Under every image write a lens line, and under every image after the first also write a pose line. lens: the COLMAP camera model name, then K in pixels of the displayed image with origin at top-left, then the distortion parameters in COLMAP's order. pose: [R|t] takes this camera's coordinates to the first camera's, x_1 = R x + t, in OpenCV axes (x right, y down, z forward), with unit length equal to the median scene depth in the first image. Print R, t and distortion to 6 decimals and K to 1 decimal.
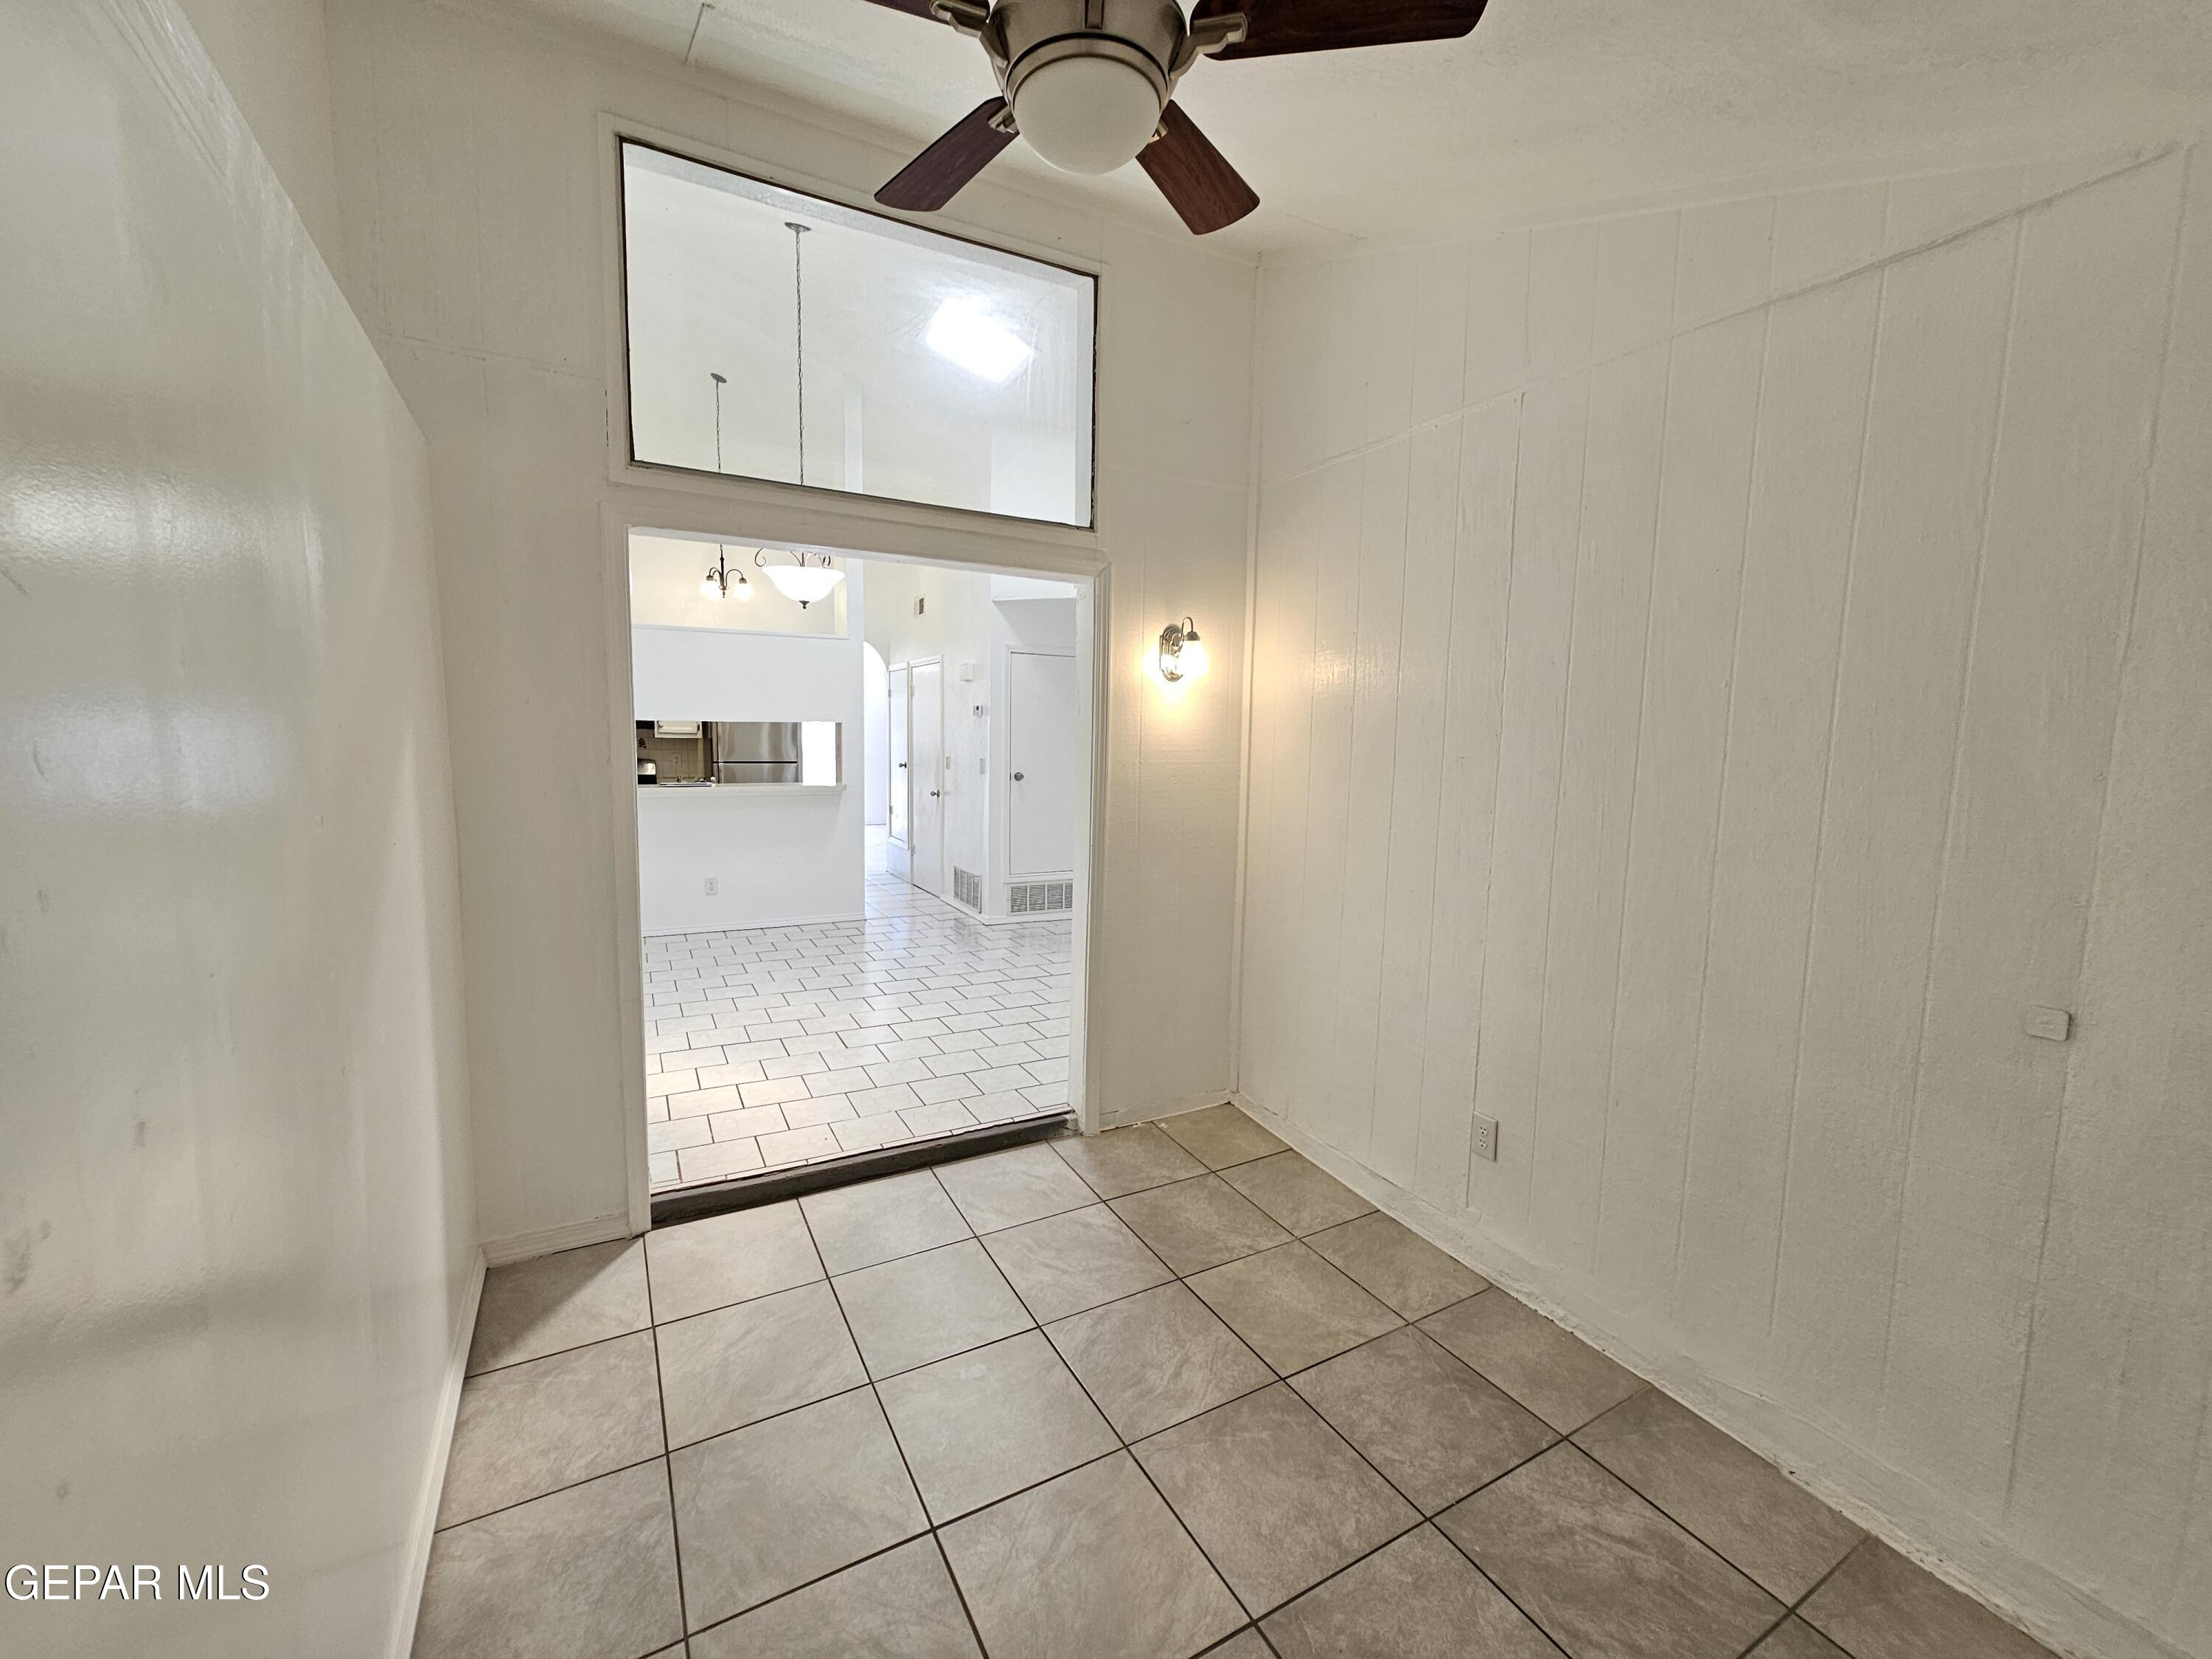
lens RADIAL K [[903.8, 0, 1104.0], [0, 903.8, 830.0], [0, 0, 1]] dist [-0.002746, -0.000147]
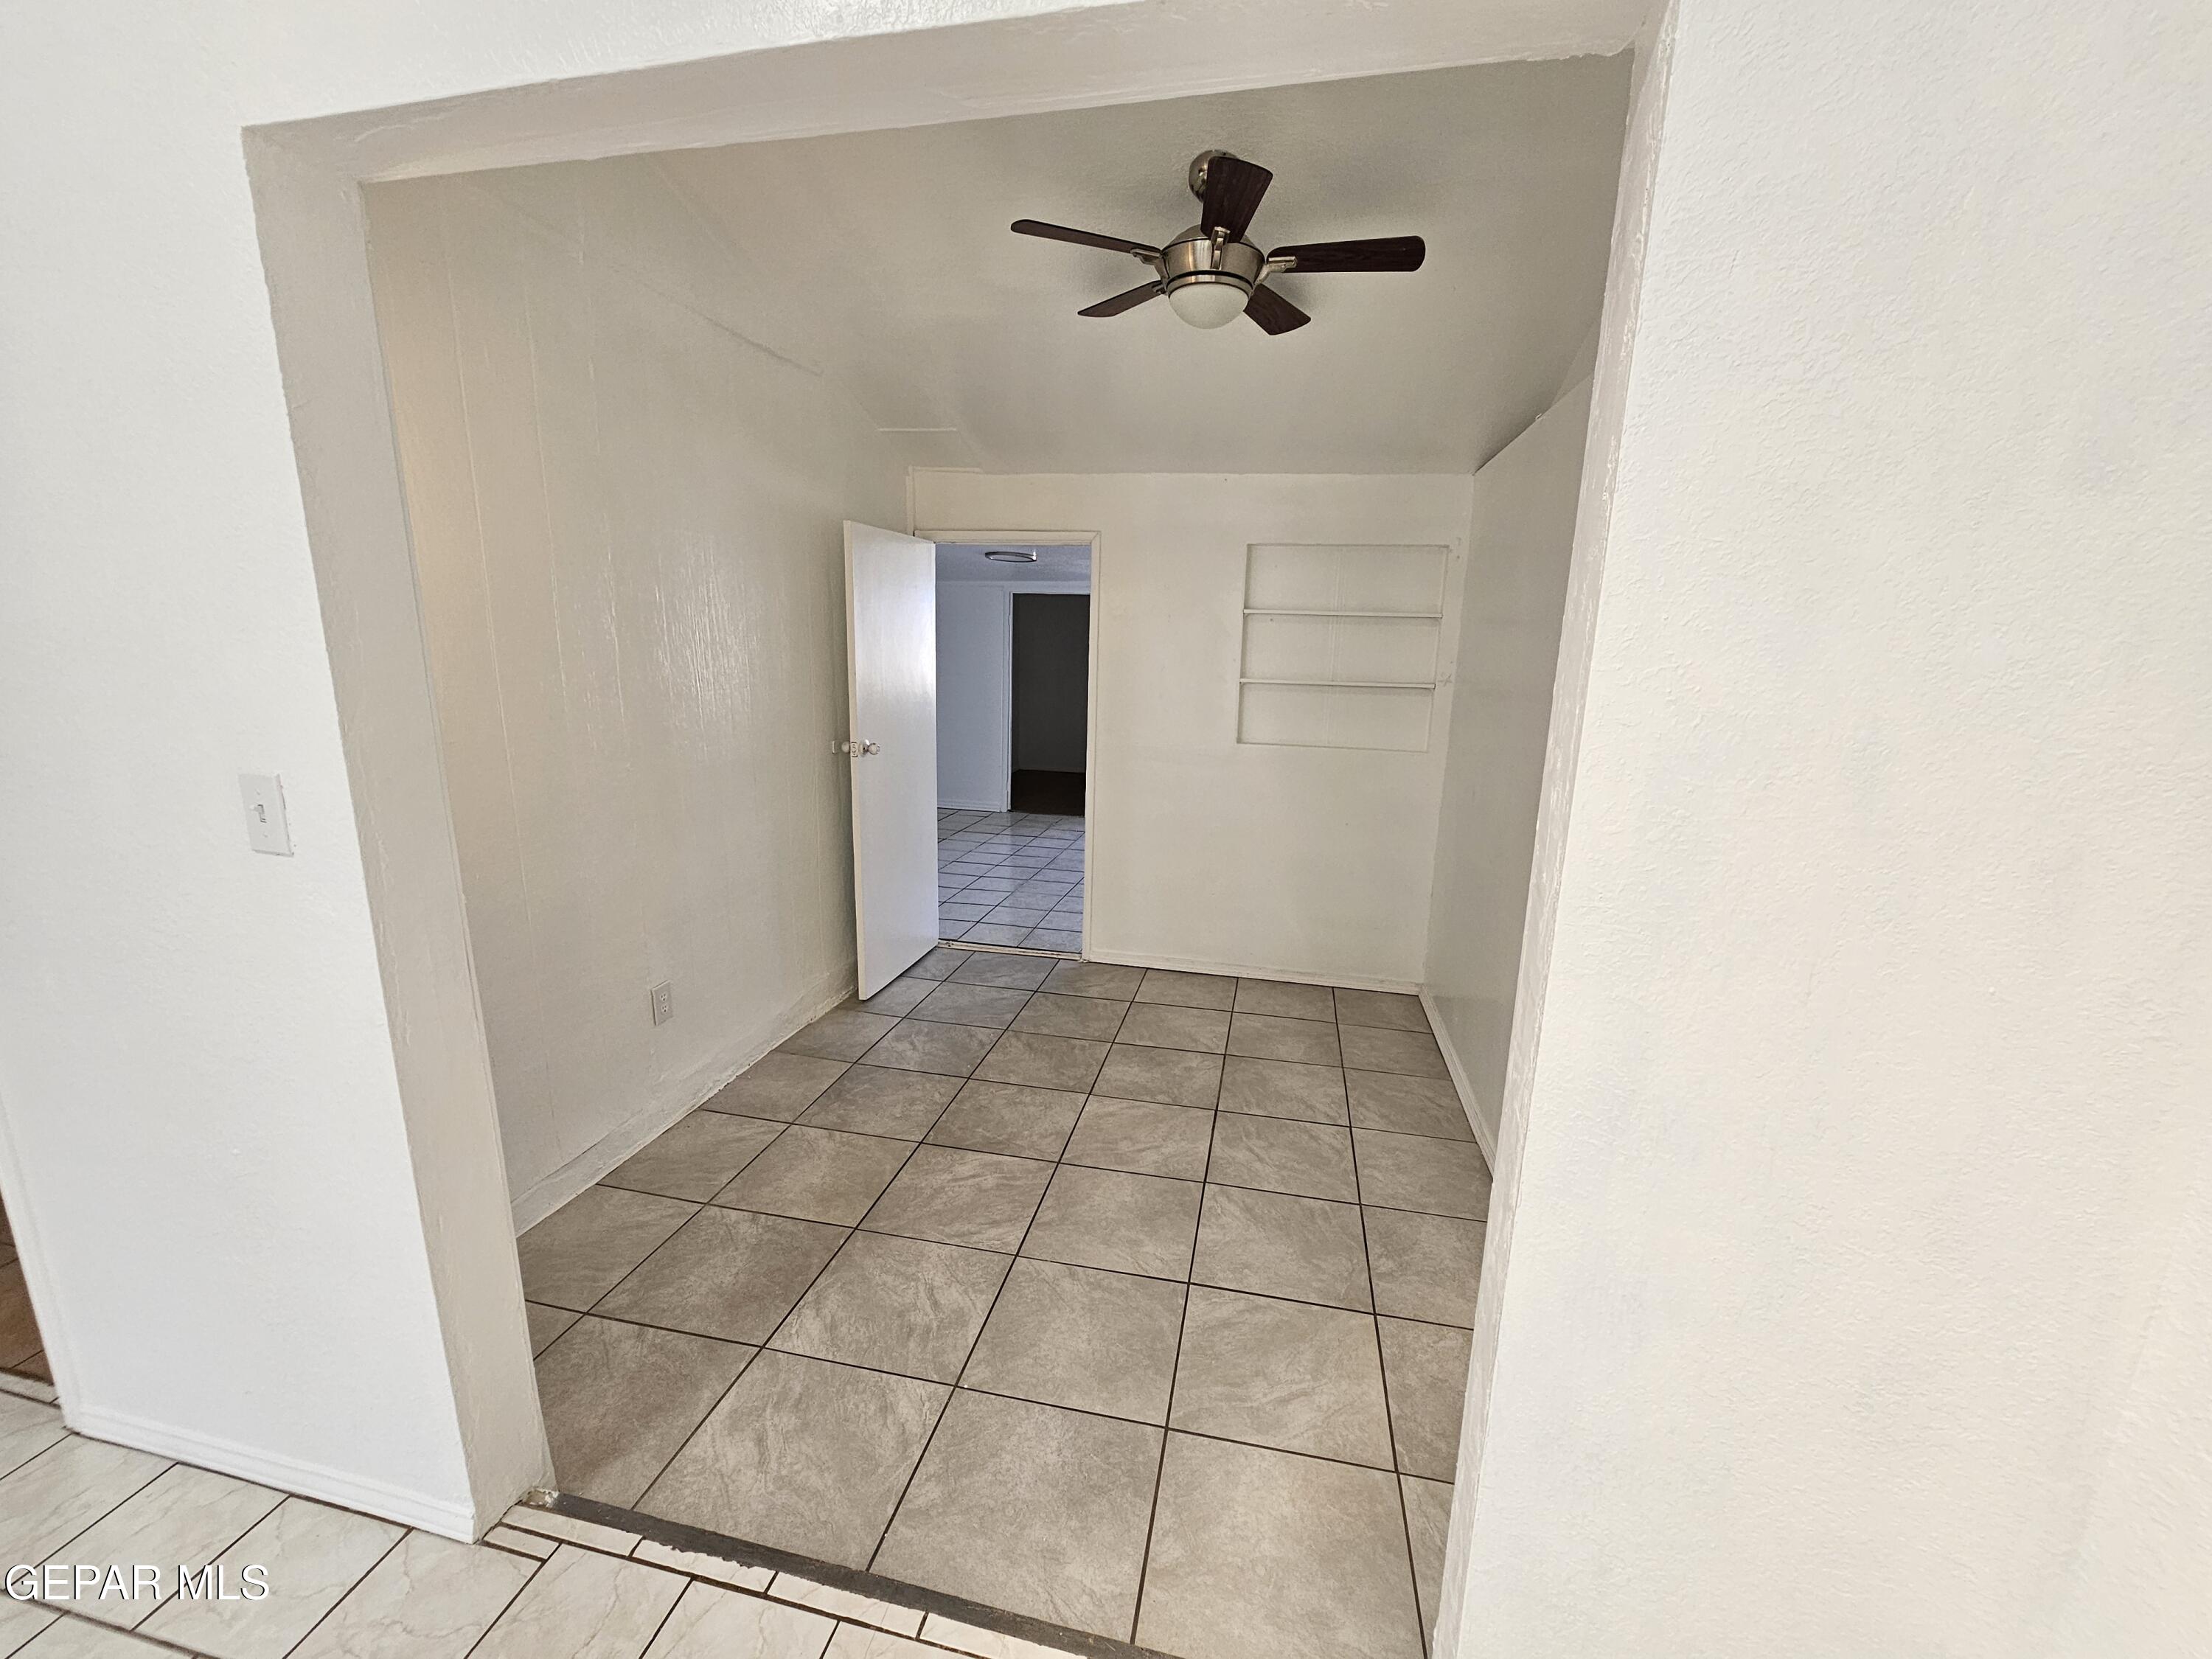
lens RADIAL K [[903.8, 0, 1104.0], [0, 903.8, 830.0], [0, 0, 1]] dist [-0.002746, -0.000147]
pose [[-0.754494, -0.175312, 0.632459, -0.710917], [0.032607, 0.952460, 0.302913, -0.187117], [-0.655496, 0.249169, -0.712909, 1.592128]]
